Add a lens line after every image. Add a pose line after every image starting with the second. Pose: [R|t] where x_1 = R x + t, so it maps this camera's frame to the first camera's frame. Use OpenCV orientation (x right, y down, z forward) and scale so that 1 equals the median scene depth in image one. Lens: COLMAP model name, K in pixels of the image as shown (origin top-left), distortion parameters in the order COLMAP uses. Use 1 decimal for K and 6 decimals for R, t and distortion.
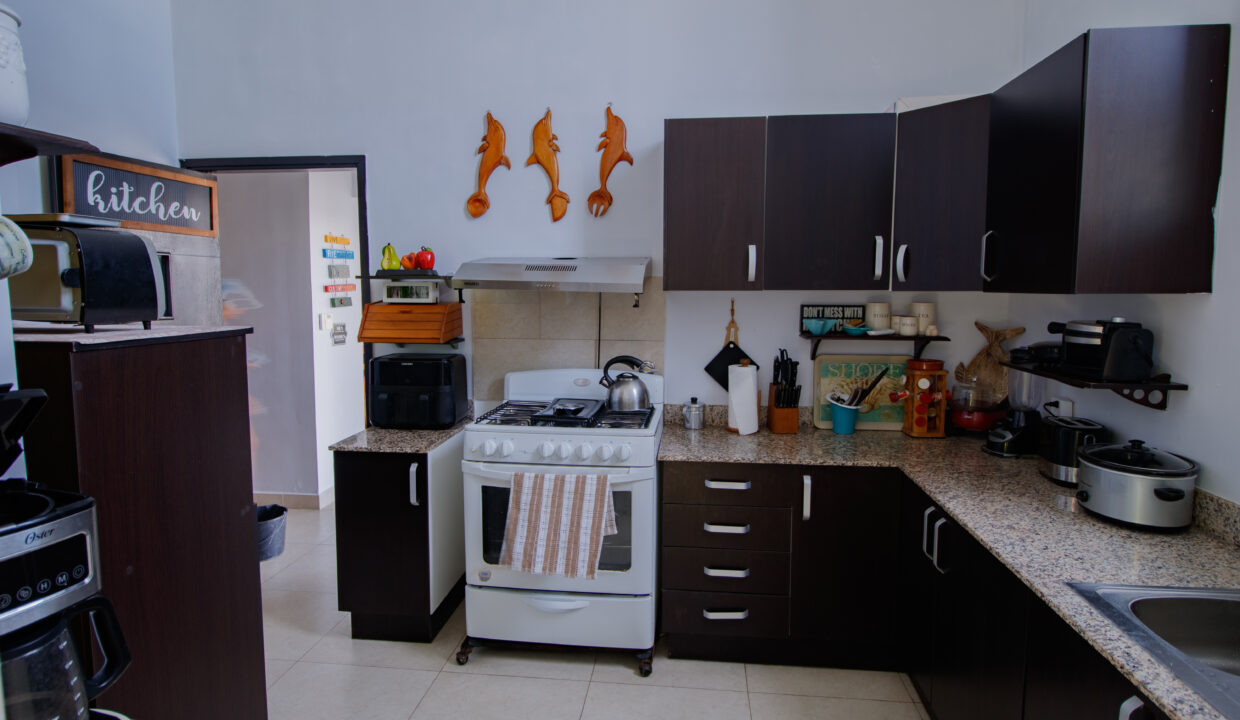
lens RADIAL K [[682.8, 0, 621.3], [0, 682.8, 342.5], [0, 0, 1]] dist [0.000640, 0.000145]
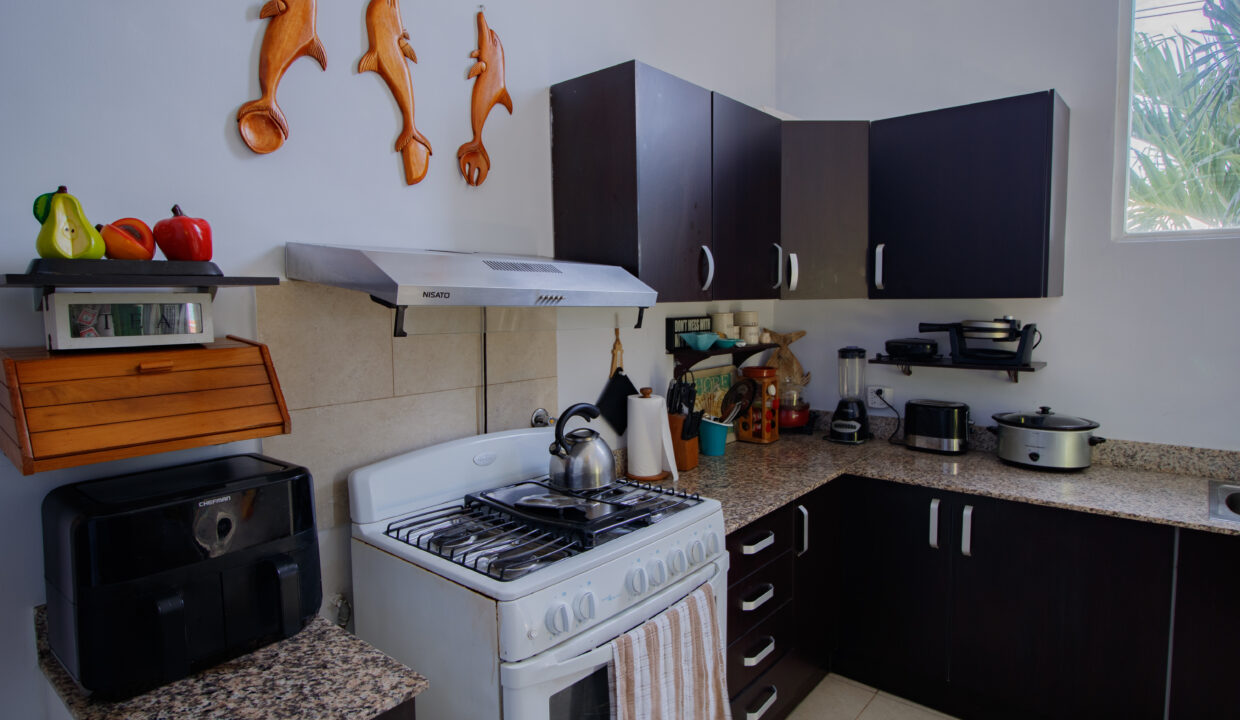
lens RADIAL K [[682.8, 0, 621.3], [0, 682.8, 342.5], [0, 0, 1]] dist [0.000640, 0.000145]
pose [[0.553609, -0.062574, 0.830423, -0.481771], [0.082051, 0.996420, 0.020382, -0.046024], [-0.828725, 0.056853, 0.556761, 0.558739]]
